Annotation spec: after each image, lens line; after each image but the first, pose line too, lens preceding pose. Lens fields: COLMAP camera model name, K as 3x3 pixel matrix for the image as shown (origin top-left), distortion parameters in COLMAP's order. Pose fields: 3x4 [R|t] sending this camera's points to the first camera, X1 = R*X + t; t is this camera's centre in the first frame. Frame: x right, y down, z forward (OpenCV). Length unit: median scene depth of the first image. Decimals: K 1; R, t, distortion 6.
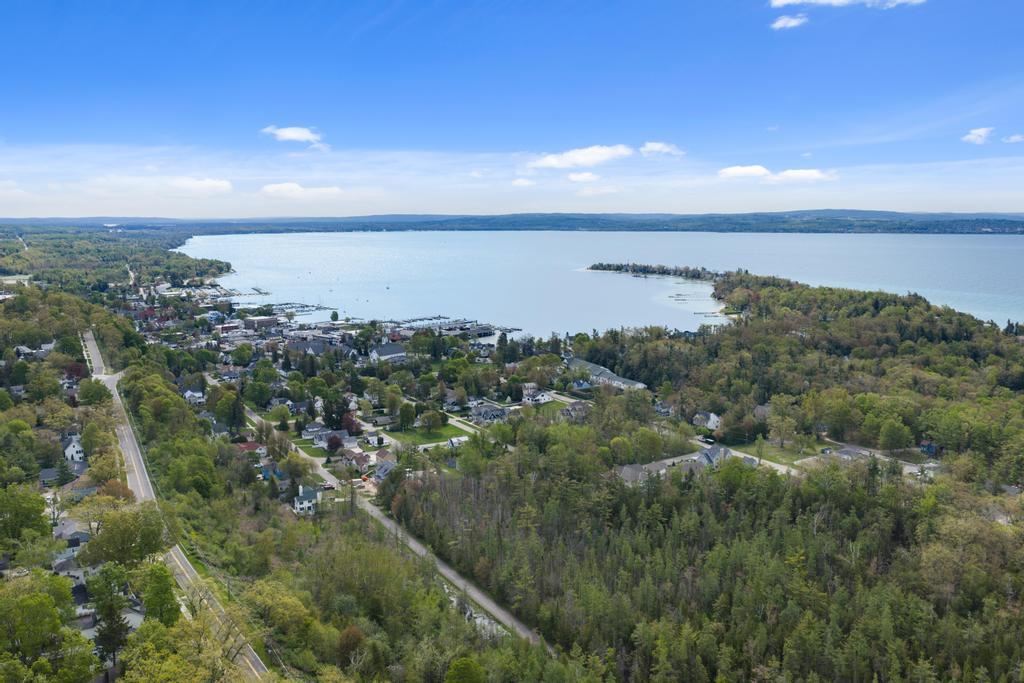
lens RADIAL K [[845.1, 0, 512.0], [0, 845.1, 341.5], [0, 0, 1]] dist [0.027858, -0.051823]
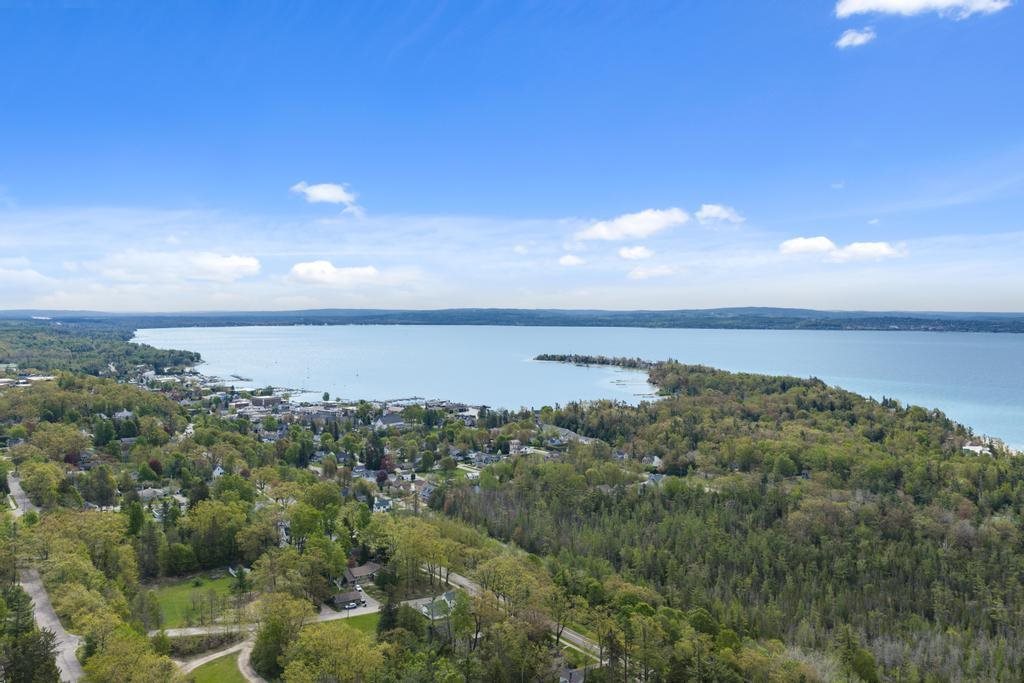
lens RADIAL K [[845.1, 0, 512.0], [0, 845.1, 341.5], [0, 0, 1]] dist [0.027858, -0.051823]
pose [[0.996956, 0.003306, 0.077901, -0.059168], [0.005397, 0.993778, -0.111248, 0.030843], [-0.077784, 0.111330, 0.990735, -0.206084]]
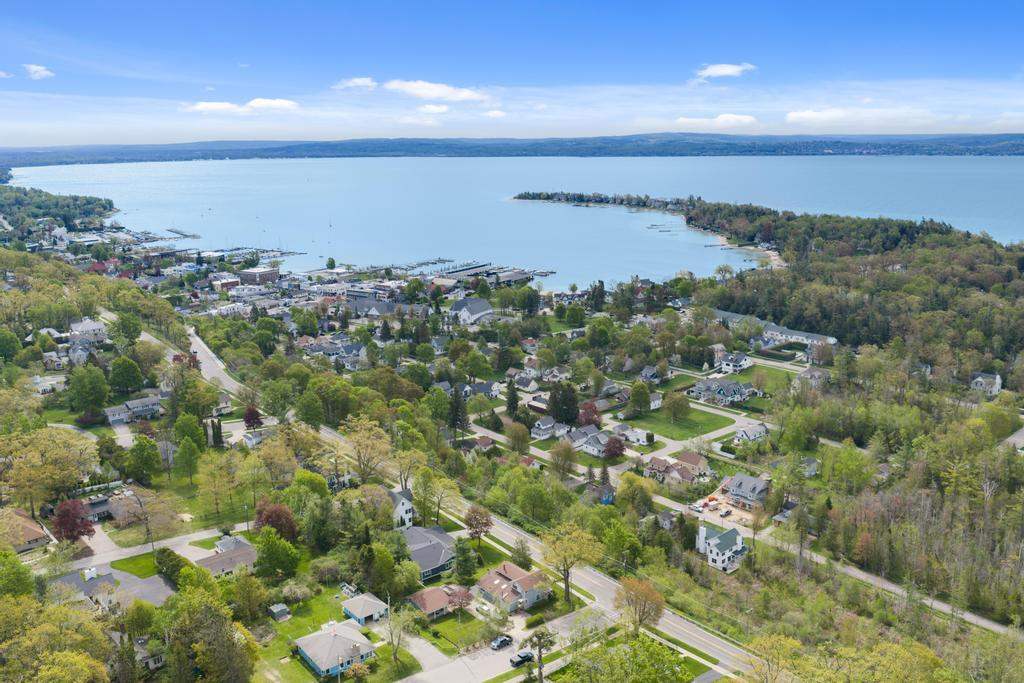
lens RADIAL K [[845.1, 0, 512.0], [0, 845.1, 341.5], [0, 0, 1]] dist [0.027858, -0.051823]
pose [[0.981230, -0.052456, 0.185572, -0.237981], [0.036443, 0.995394, 0.088672, -0.025797], [-0.189369, -0.080244, 0.978622, 0.148169]]
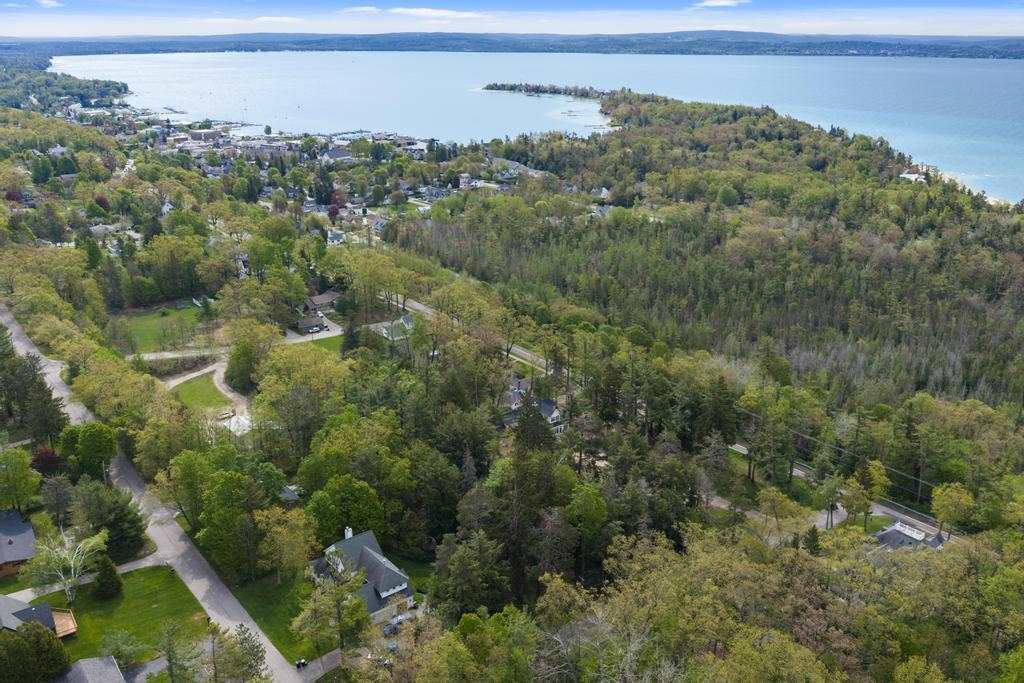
lens RADIAL K [[845.1, 0, 512.0], [0, 845.1, 341.5], [0, 0, 1]] dist [0.027858, -0.051823]
pose [[0.990655, -0.042070, 0.129739, -0.060215], [0.015594, 0.979938, 0.198692, 0.032094], [-0.135495, -0.194812, 0.971437, -0.218227]]
